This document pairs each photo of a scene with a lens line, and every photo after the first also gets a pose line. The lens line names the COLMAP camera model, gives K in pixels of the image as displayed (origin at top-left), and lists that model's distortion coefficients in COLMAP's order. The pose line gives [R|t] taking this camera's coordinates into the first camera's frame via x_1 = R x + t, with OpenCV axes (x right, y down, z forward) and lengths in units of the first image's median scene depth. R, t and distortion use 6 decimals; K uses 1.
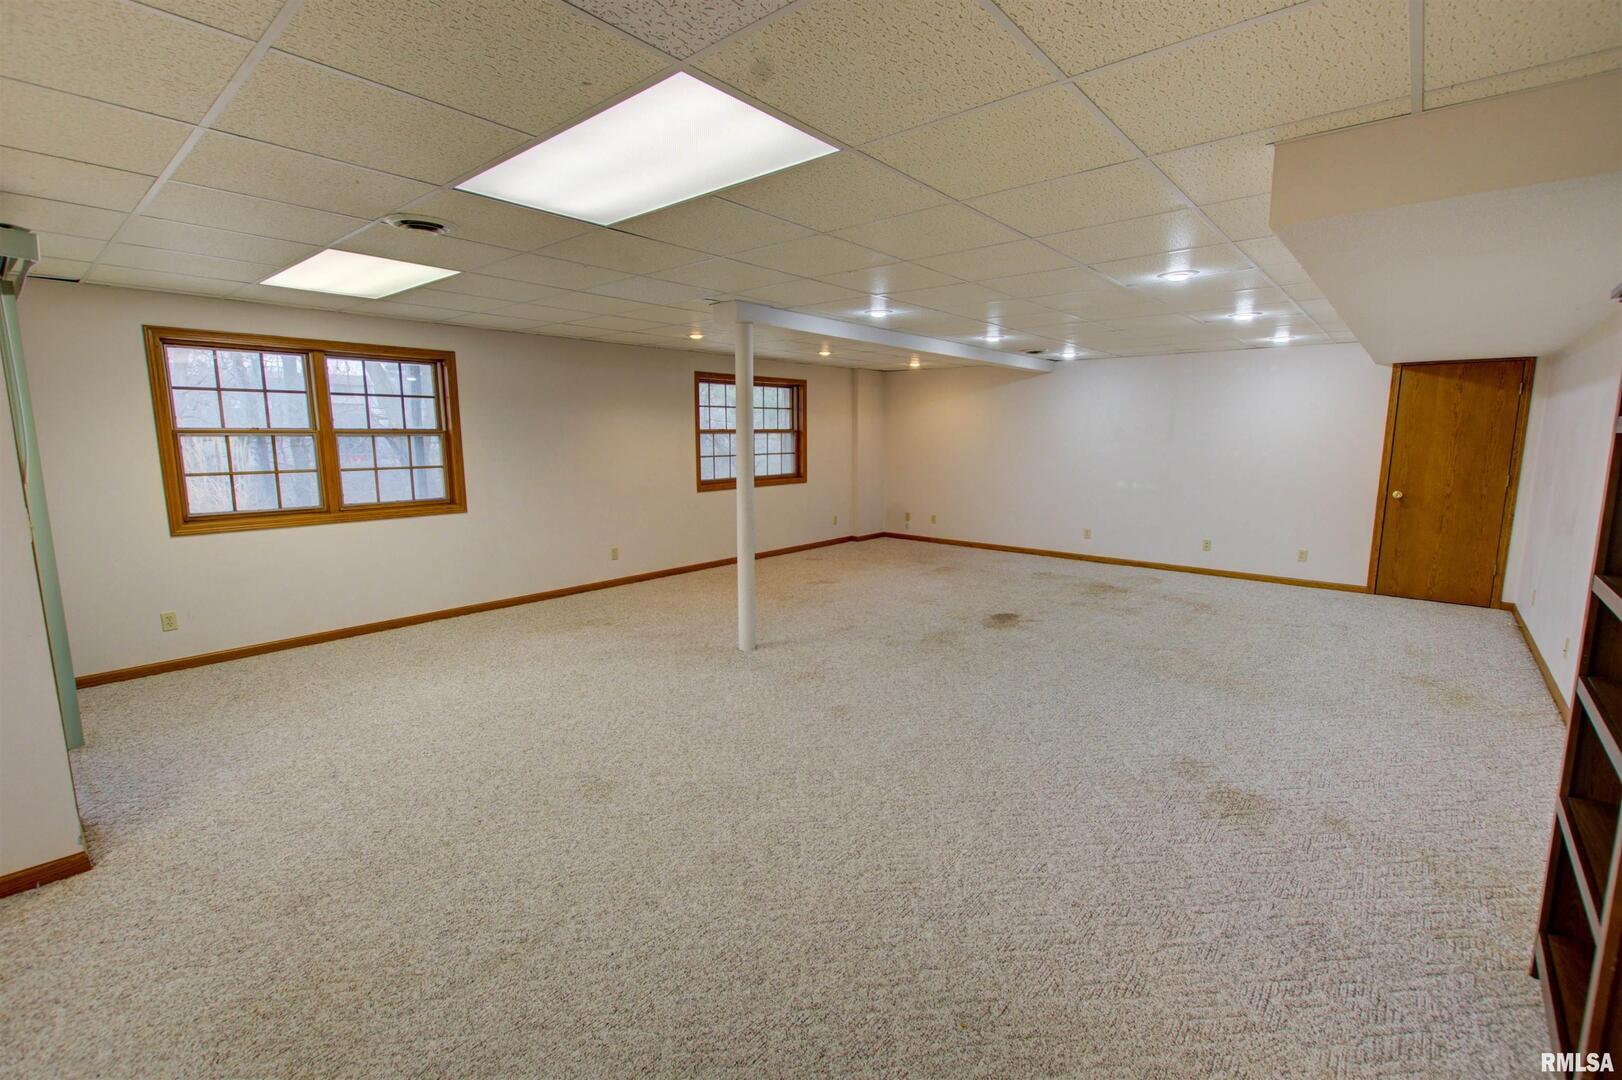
lens RADIAL K [[705.5, 0, 813.2], [0, 705.5, 529.4], [0, 0, 1]] dist [-0.001581, -0.000400]
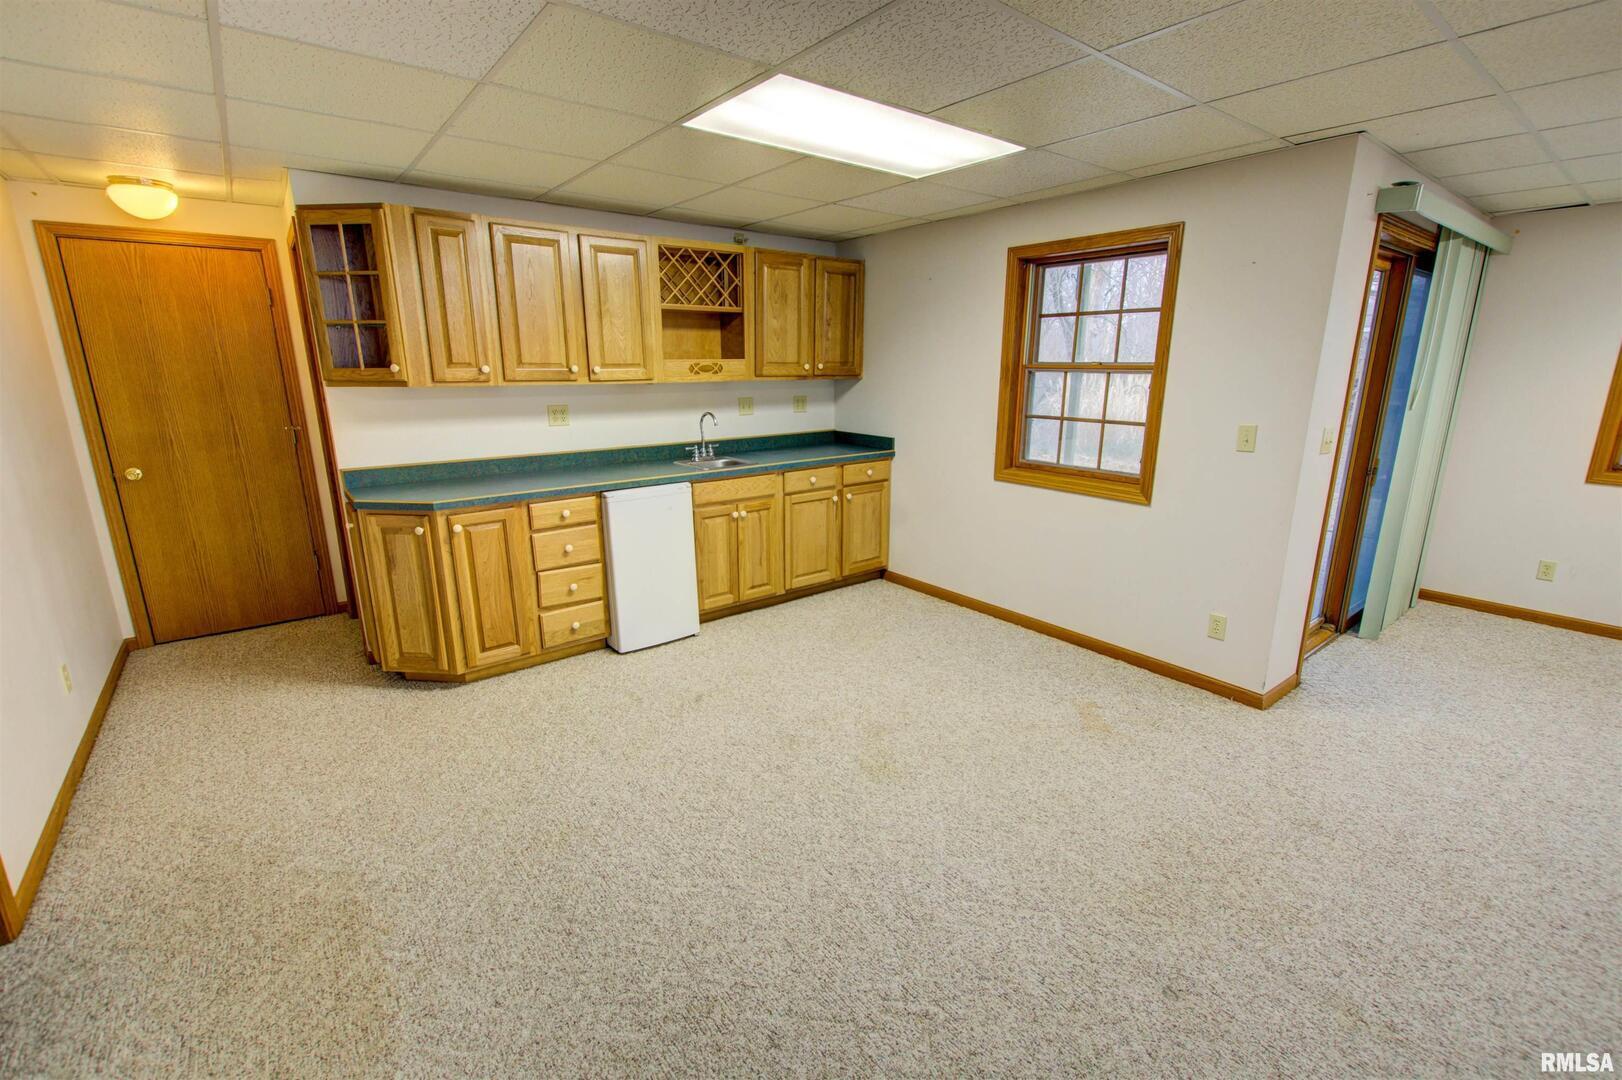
lens RADIAL K [[705.5, 0, 813.2], [0, 705.5, 529.4], [0, 0, 1]] dist [-0.001581, -0.000400]
pose [[-0.192059, 0.229843, -0.954089, 0.141119], [-0.139286, 0.955962, 0.258333, -0.025413], [0.971449, 0.182507, -0.151587, 0.166359]]
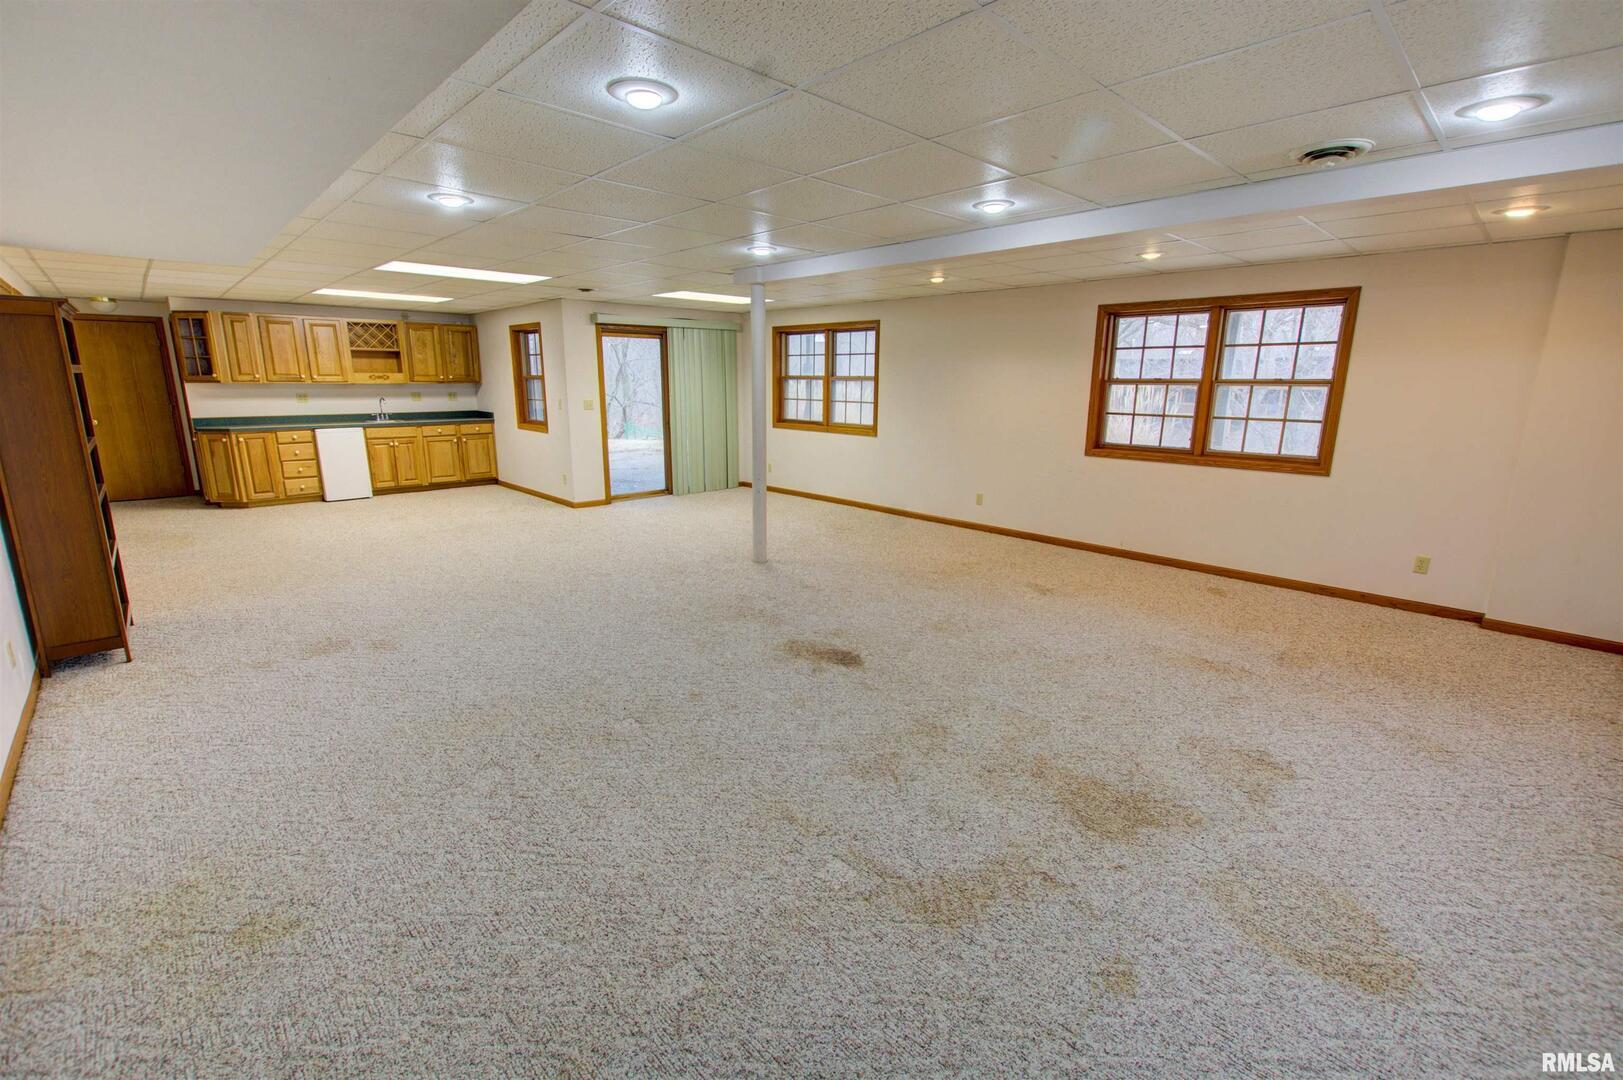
lens RADIAL K [[686.4, 0, 805.5], [0, 686.4, 524.7], [0, 0, 1]] dist [-0.002454, -0.000541]
pose [[-0.090665, 0.209523, -0.973591, 0.915032], [-0.146431, 0.964187, 0.221135, -0.143016], [0.985057, 0.162613, -0.056737, 1.011905]]
